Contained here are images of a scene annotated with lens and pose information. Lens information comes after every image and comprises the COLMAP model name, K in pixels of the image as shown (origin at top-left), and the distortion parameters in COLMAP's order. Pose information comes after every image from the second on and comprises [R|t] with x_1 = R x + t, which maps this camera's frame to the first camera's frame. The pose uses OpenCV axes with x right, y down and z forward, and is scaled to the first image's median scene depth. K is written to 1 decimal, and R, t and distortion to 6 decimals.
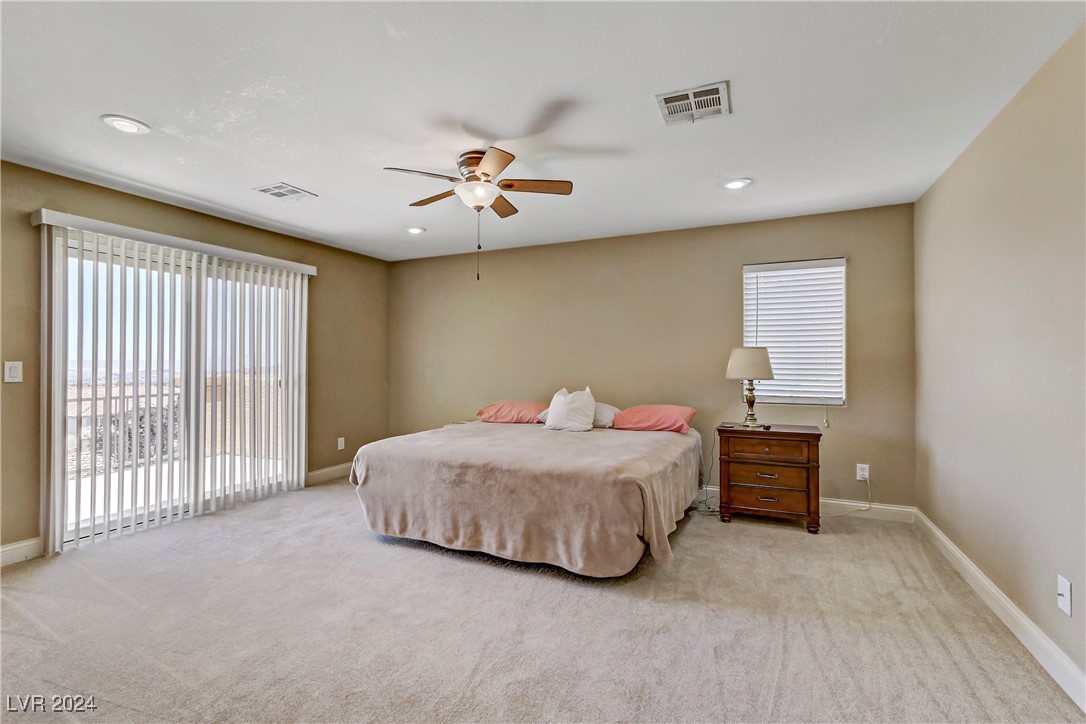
lens RADIAL K [[493.4, 0, 536.4], [0, 493.4, 364.6], [0, 0, 1]] dist [-0.000006, 0.000902]
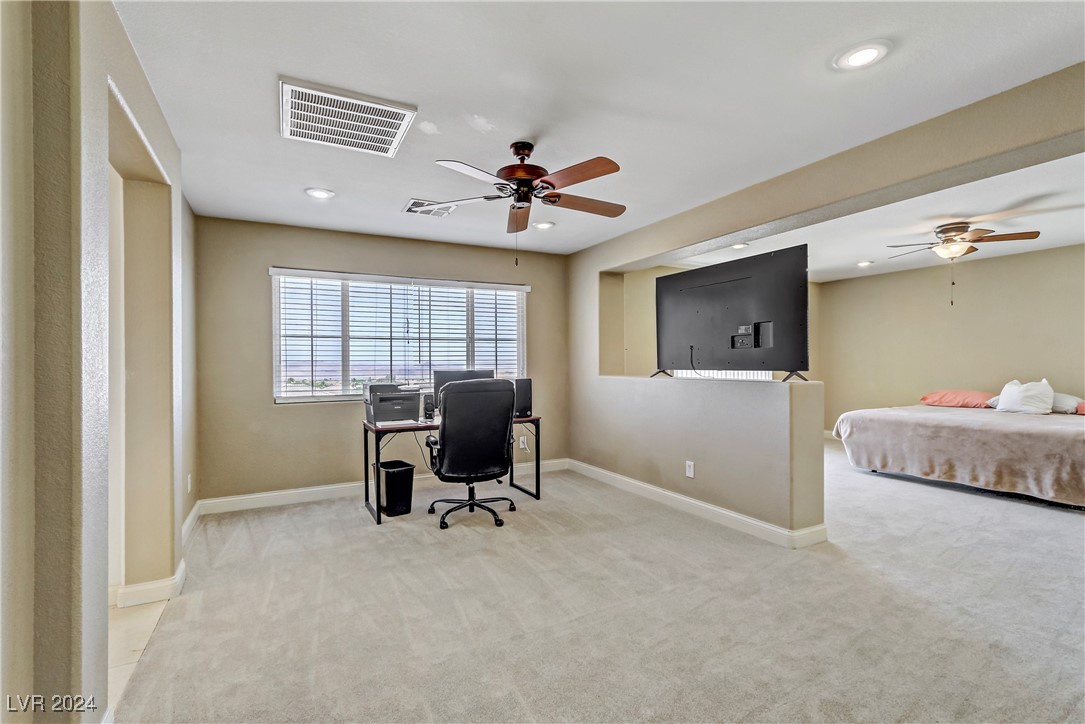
lens RADIAL K [[493.0, 0, 535.9], [0, 493.0, 364.6], [0, 0, 1]] dist [-0.000006, 0.000902]
pose [[0.794149, -0.004366, -0.607707, -0.211263], [0.005556, 0.999985, 0.000076, 0.006854], [0.607698, -0.003436, 0.794161, -0.991440]]
